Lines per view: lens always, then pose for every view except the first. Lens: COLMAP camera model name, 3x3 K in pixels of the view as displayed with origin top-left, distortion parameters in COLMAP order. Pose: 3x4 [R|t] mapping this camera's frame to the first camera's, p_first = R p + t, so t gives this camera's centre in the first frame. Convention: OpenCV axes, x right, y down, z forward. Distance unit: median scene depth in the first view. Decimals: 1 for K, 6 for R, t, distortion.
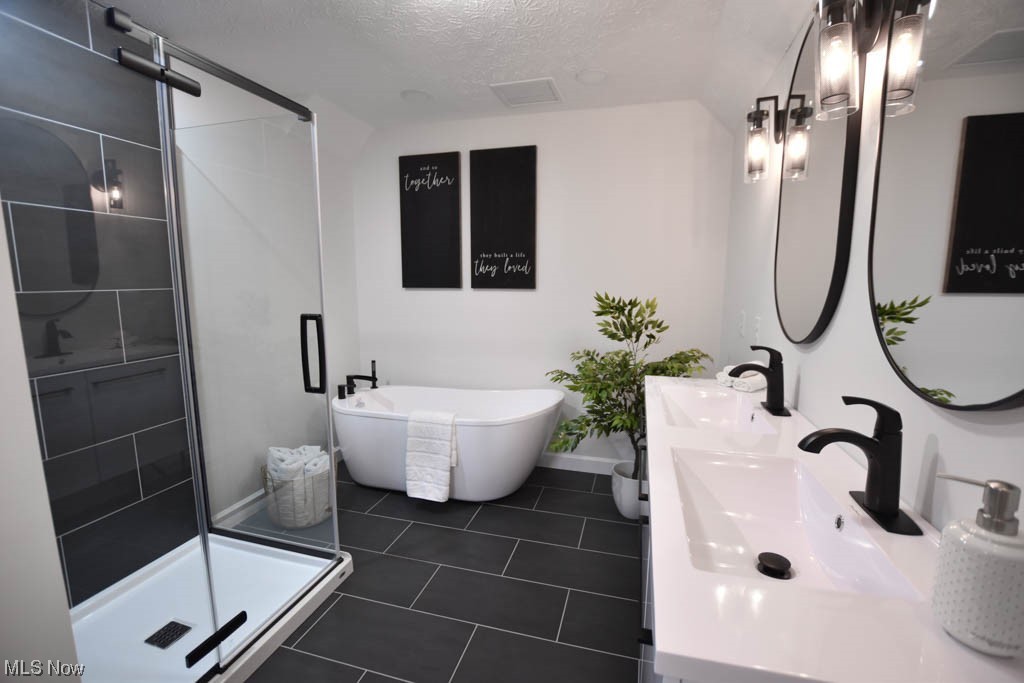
lens RADIAL K [[455.7, 0, 512.0], [0, 455.7, 341.5], [0, 0, 1]] dist [-0.025343, 0.000055]
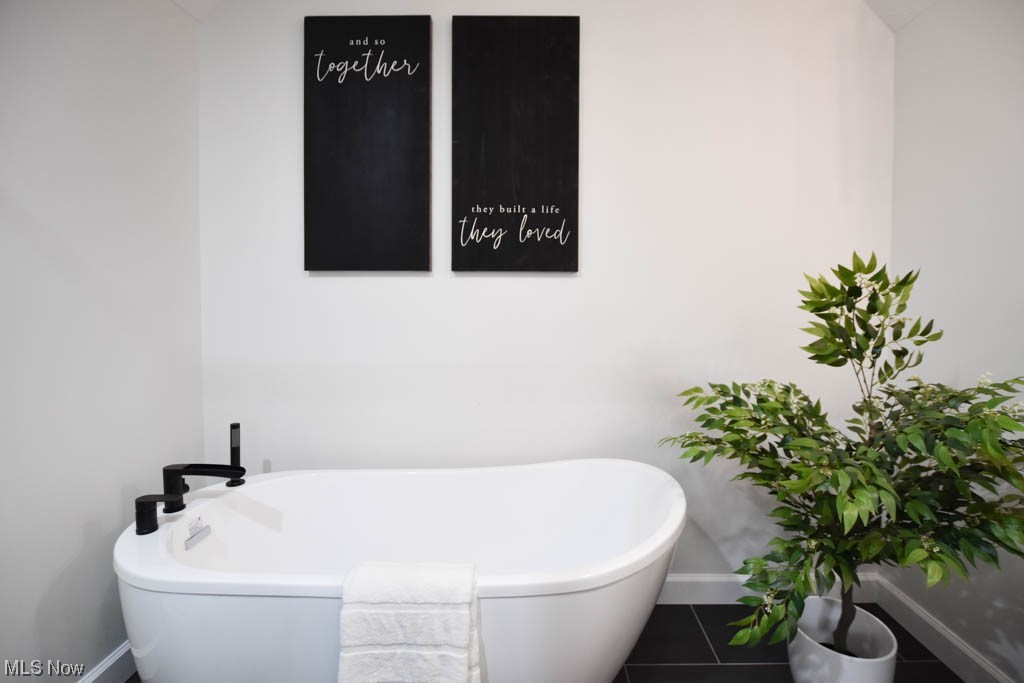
lens RADIAL K [[435.1, 0, 515.0], [0, 435.1, 310.1], [0, 0, 1]] dist [-0.023564, -0.000068]
pose [[0.956849, -0.004729, 0.290548, -0.168819], [0.035714, 0.994201, -0.101434, -0.019663], [-0.288384, 0.107434, 0.951469, 0.521172]]
